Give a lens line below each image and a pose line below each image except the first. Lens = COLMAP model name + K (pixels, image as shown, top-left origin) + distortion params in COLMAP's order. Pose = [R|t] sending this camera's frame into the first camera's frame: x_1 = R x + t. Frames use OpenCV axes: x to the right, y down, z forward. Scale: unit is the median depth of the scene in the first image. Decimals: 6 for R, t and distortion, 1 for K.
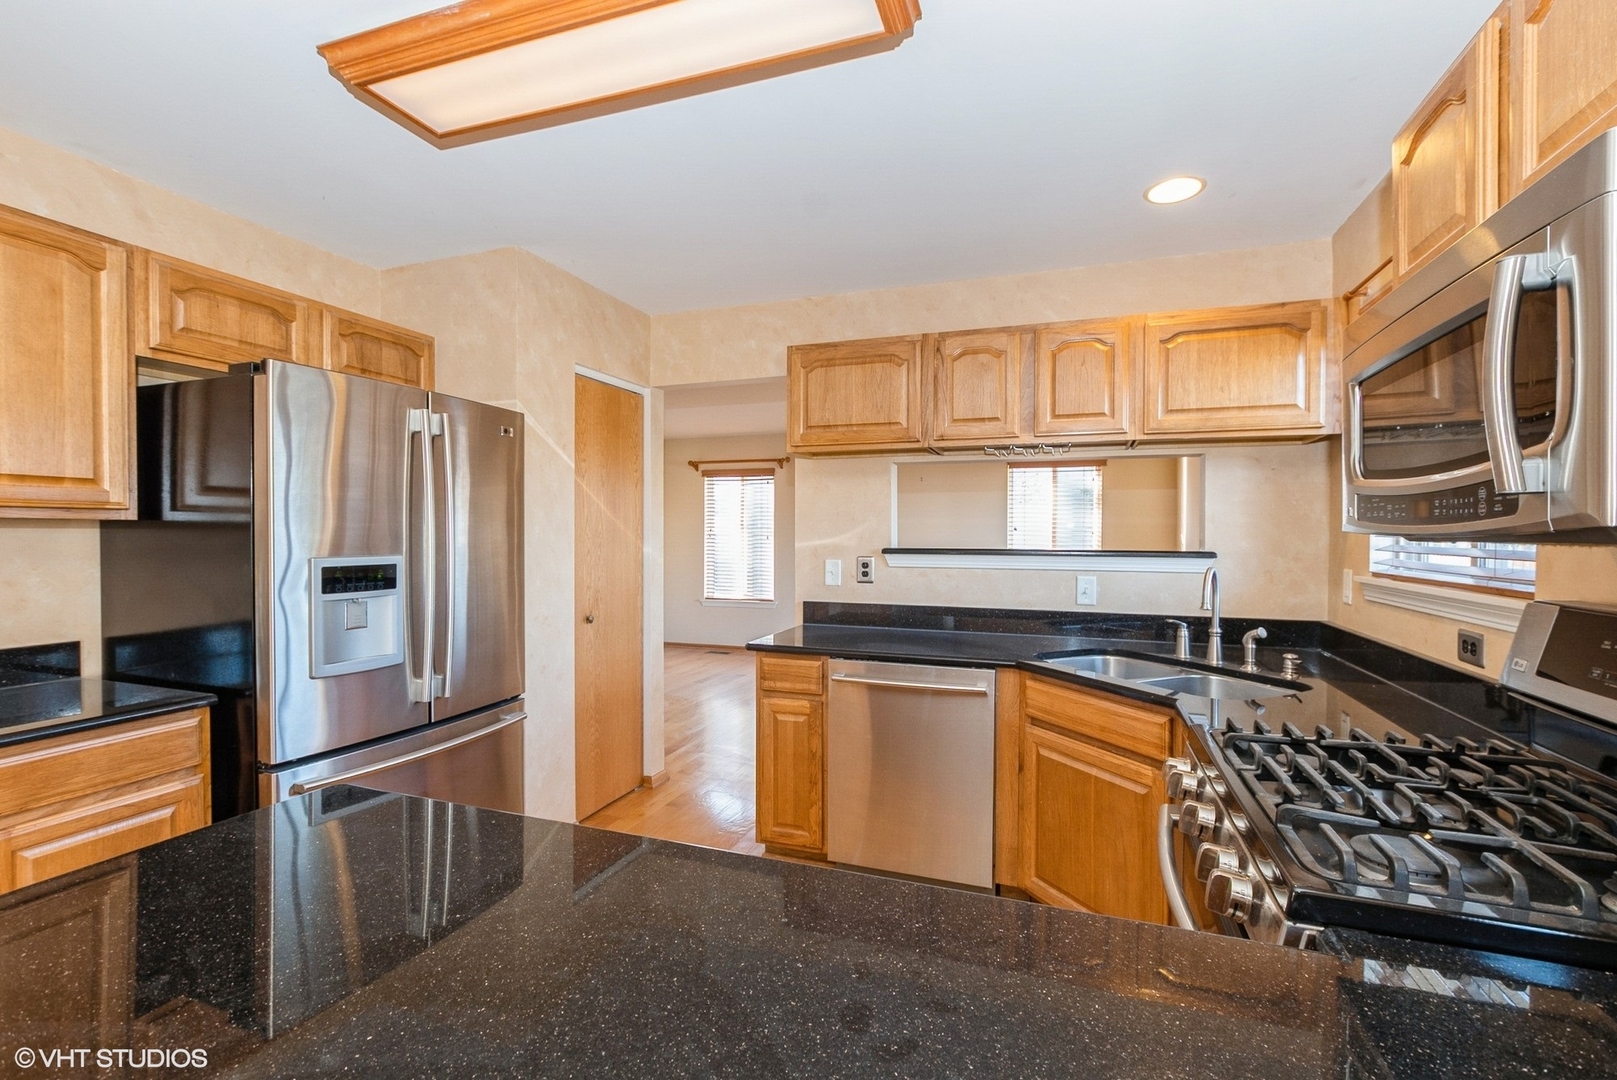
lens RADIAL K [[714.9, 0, 818.0], [0, 714.9, 544.2], [0, 0, 1]] dist [-0.001132, -0.000067]
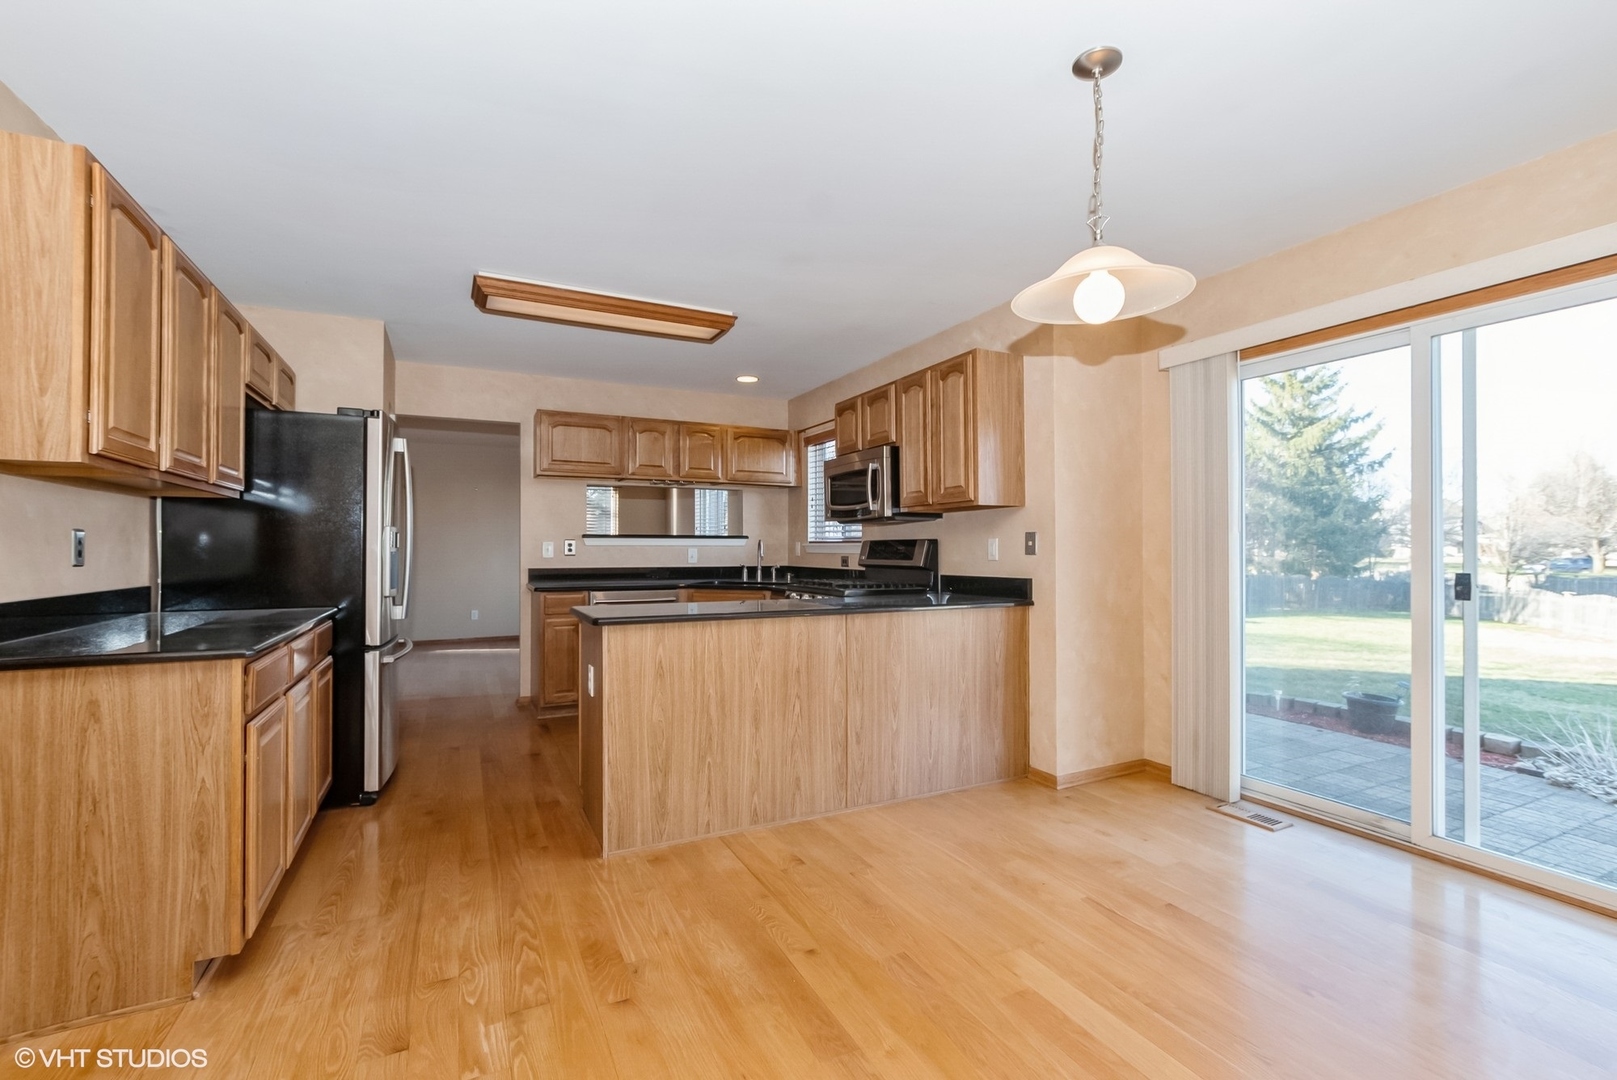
lens RADIAL K [[714.9, 0, 808.1], [0, 714.9, 541.6], [0, 0, 1]] dist [-0.001132, -0.000067]
pose [[0.699452, 0.003965, 0.714669, -1.037122], [0.011755, 0.999786, -0.017051, 0.081254], [-0.714583, 0.020327, 0.699255, -0.773847]]
